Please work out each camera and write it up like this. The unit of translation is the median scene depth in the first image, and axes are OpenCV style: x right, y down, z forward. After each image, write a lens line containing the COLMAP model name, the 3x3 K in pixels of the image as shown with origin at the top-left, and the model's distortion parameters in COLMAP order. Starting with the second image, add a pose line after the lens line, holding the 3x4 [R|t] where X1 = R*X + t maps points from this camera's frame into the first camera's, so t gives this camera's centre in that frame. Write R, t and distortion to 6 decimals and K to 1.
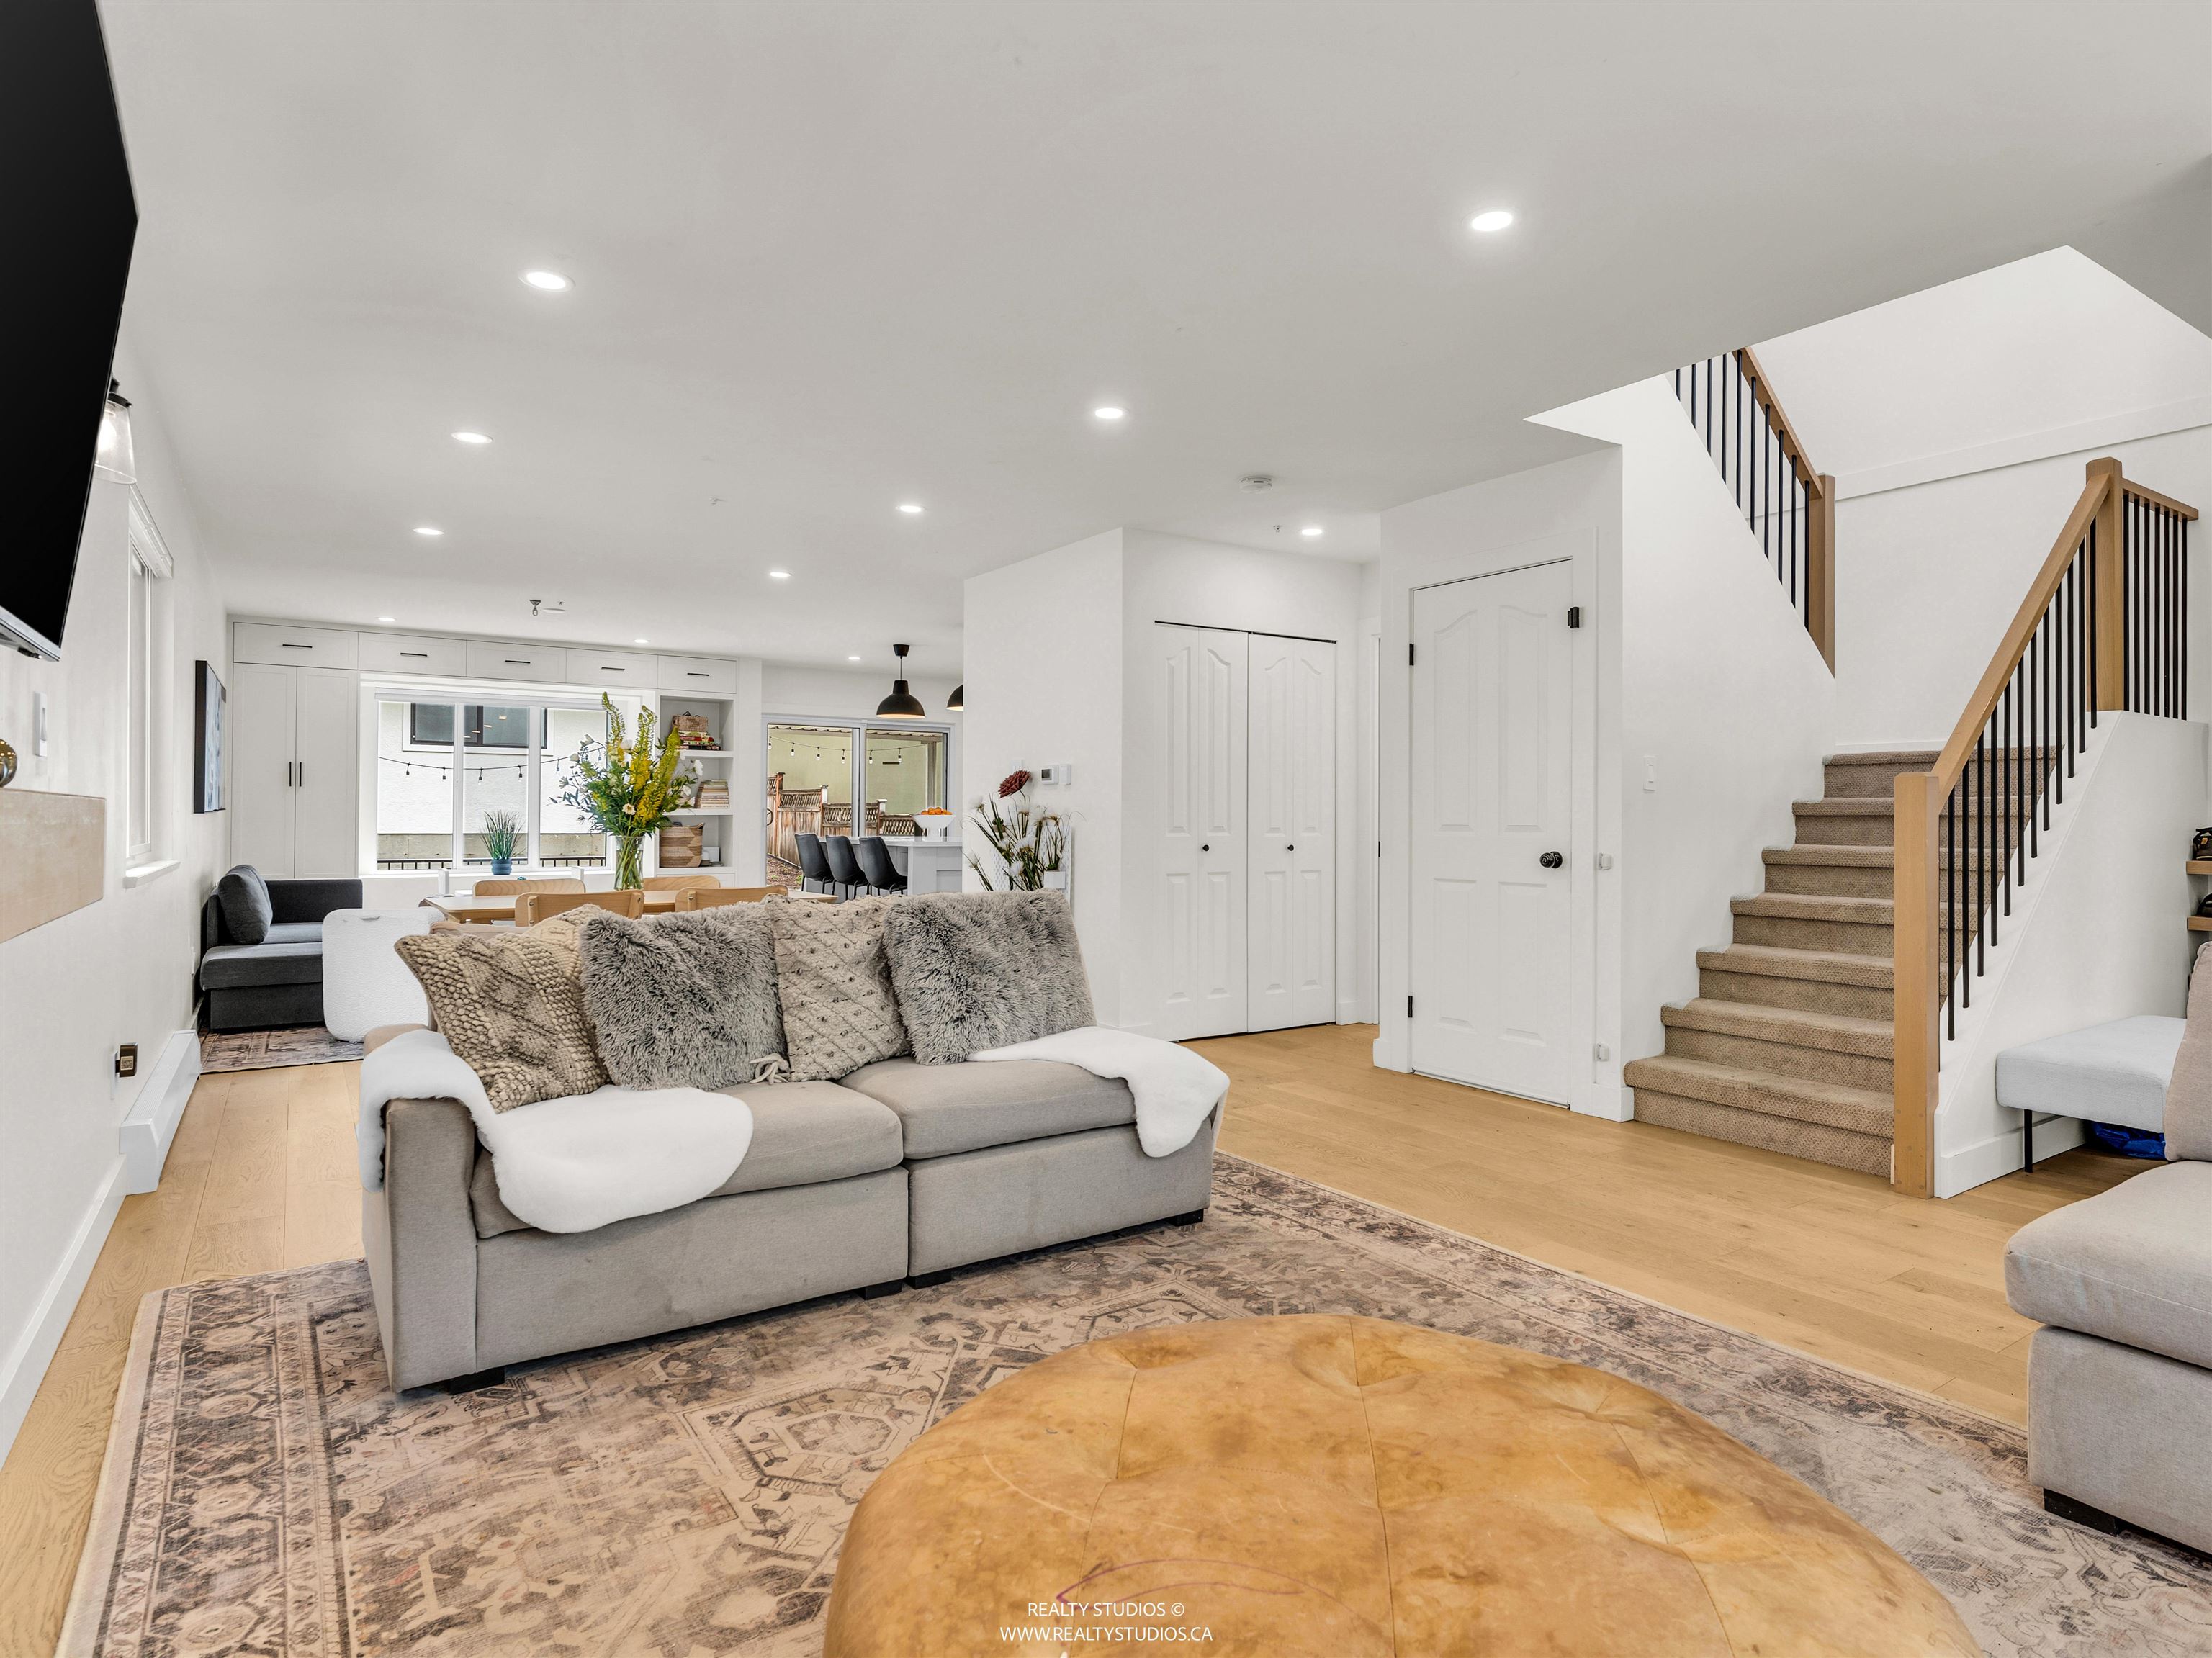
lens RADIAL K [[1202.3, 0, 1134.0], [0, 1202.3, 807.7], [0, 0, 1]] dist [-0.002038, 0.000280]
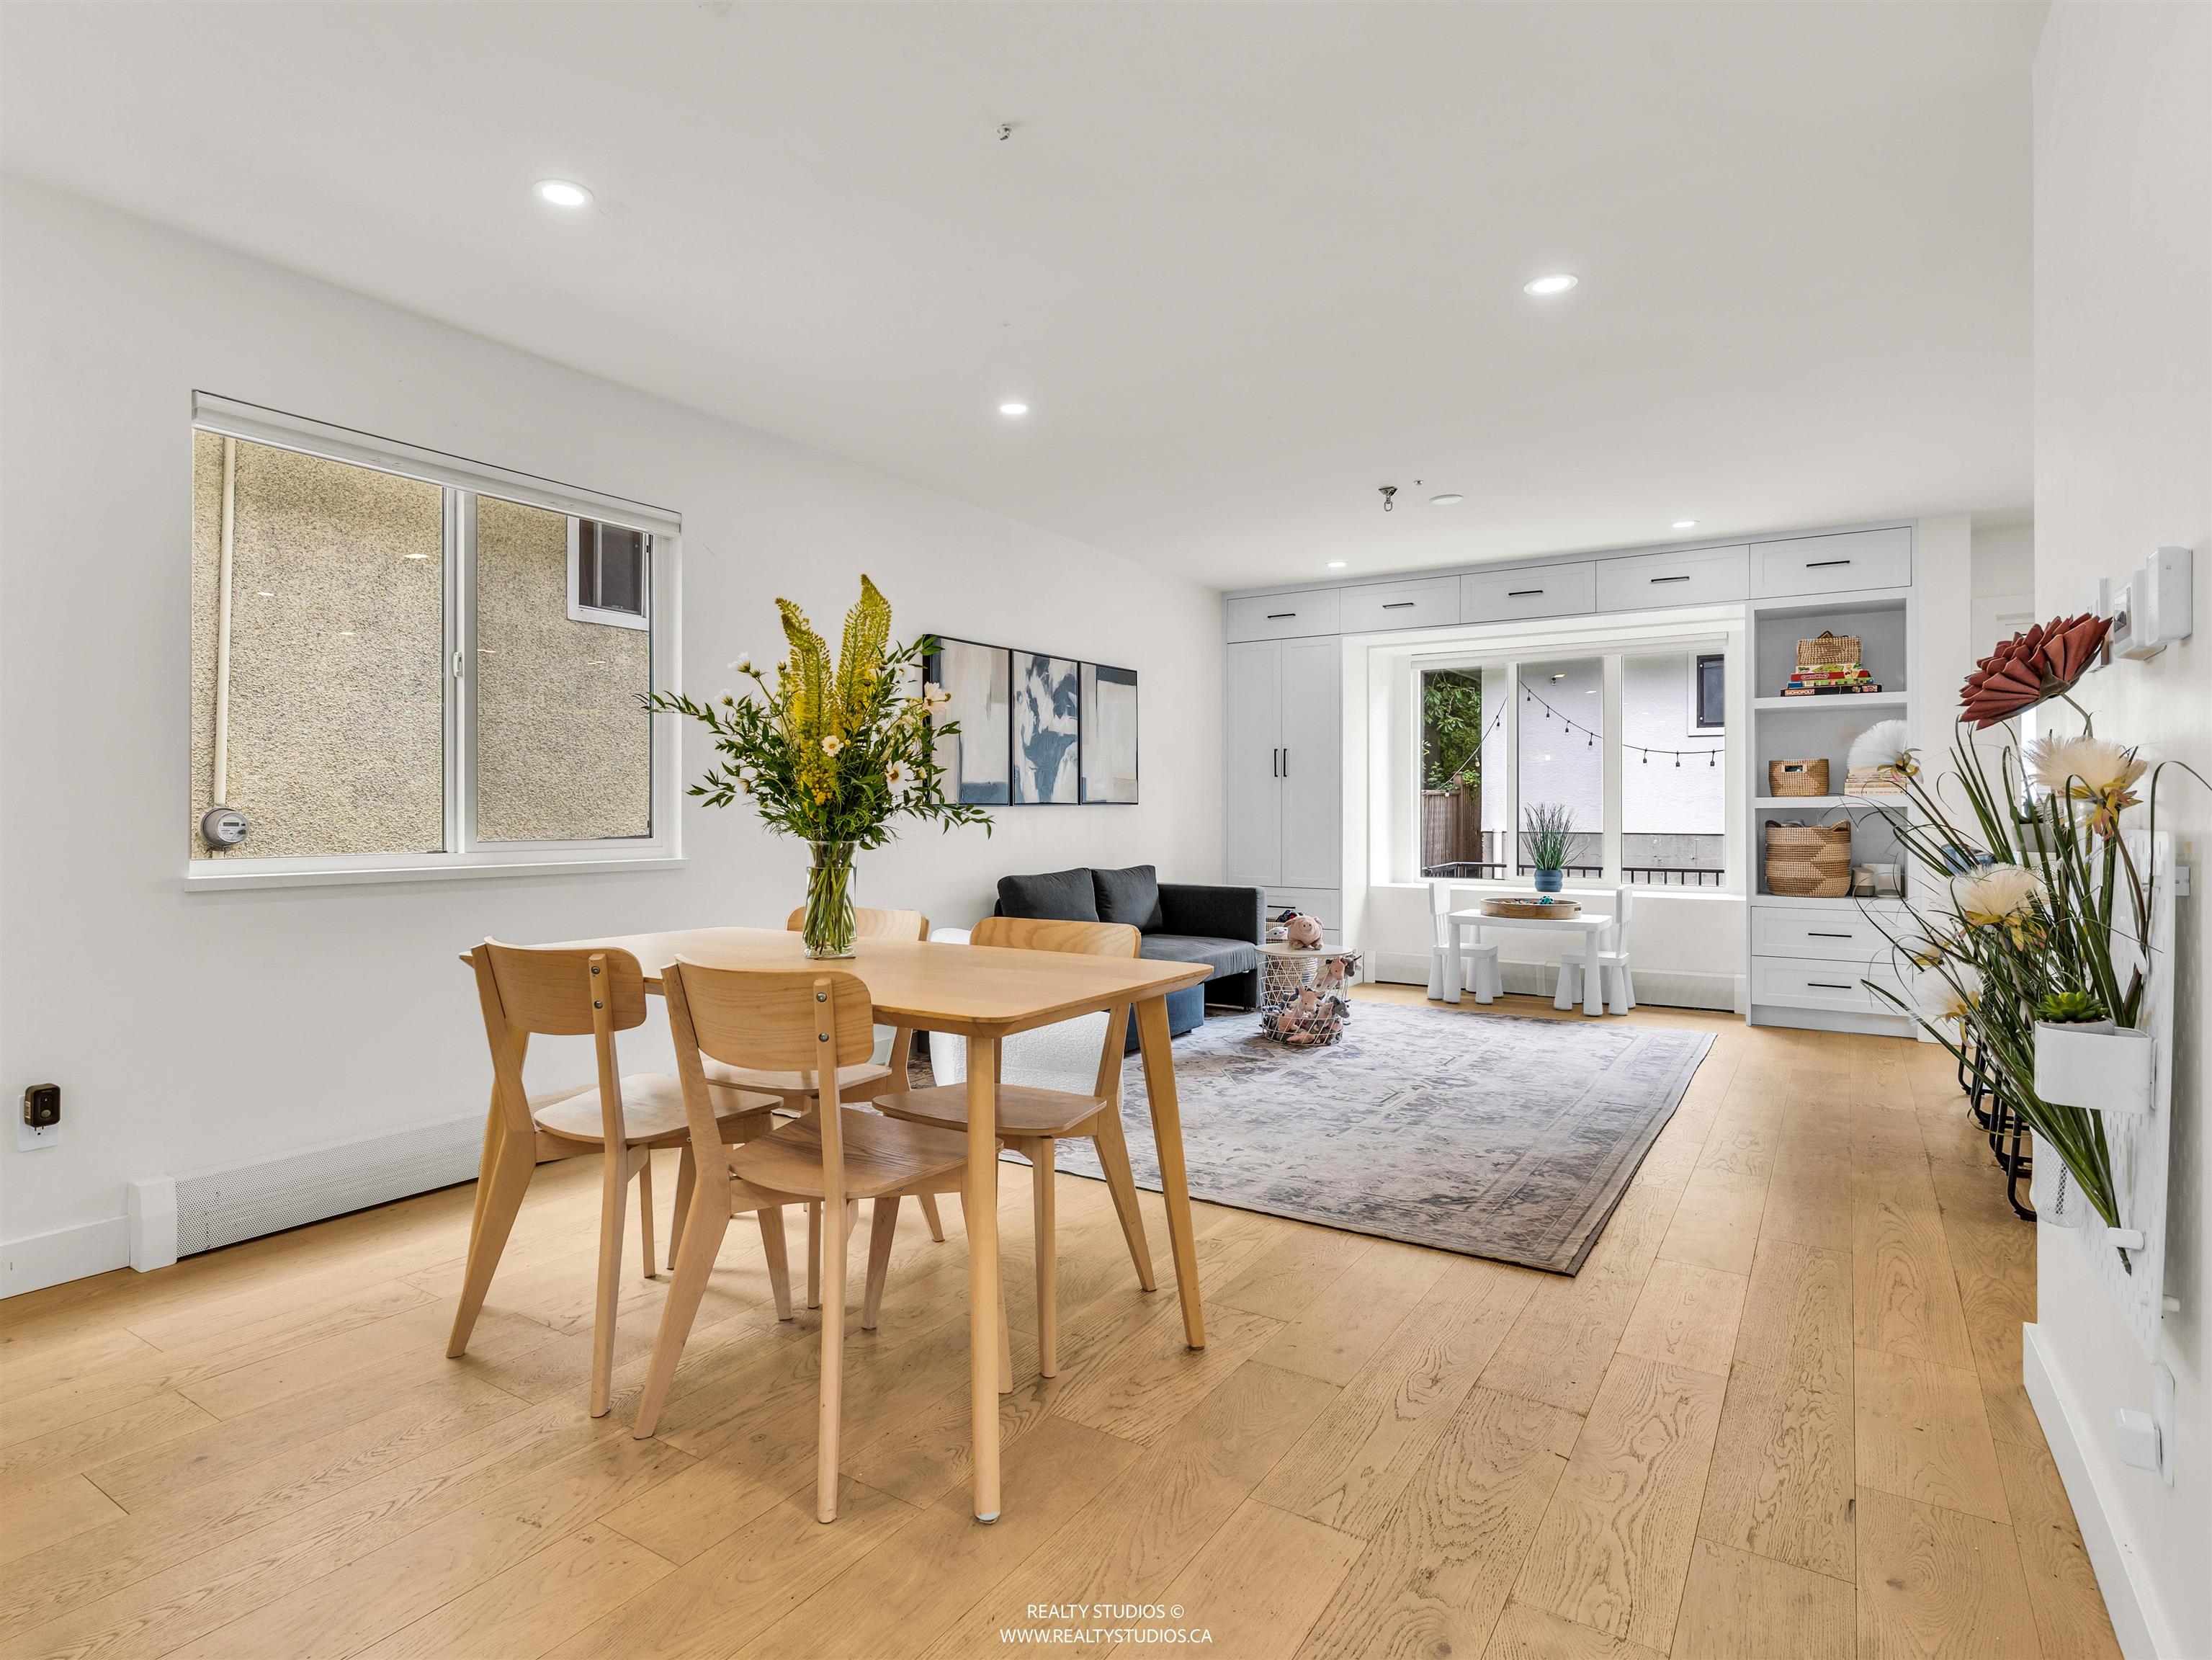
lens RADIAL K [[1210.9, 0, 1004.2], [0, 1210.9, 802.9], [0, 0, 1]] dist [0.003146, 0.000575]
pose [[0.341655, -0.011670, -0.939753, 0.049186], [0.007900, 0.999923, -0.009545, 0.006497], [0.939792, -0.004163, 0.341721, 0.432446]]
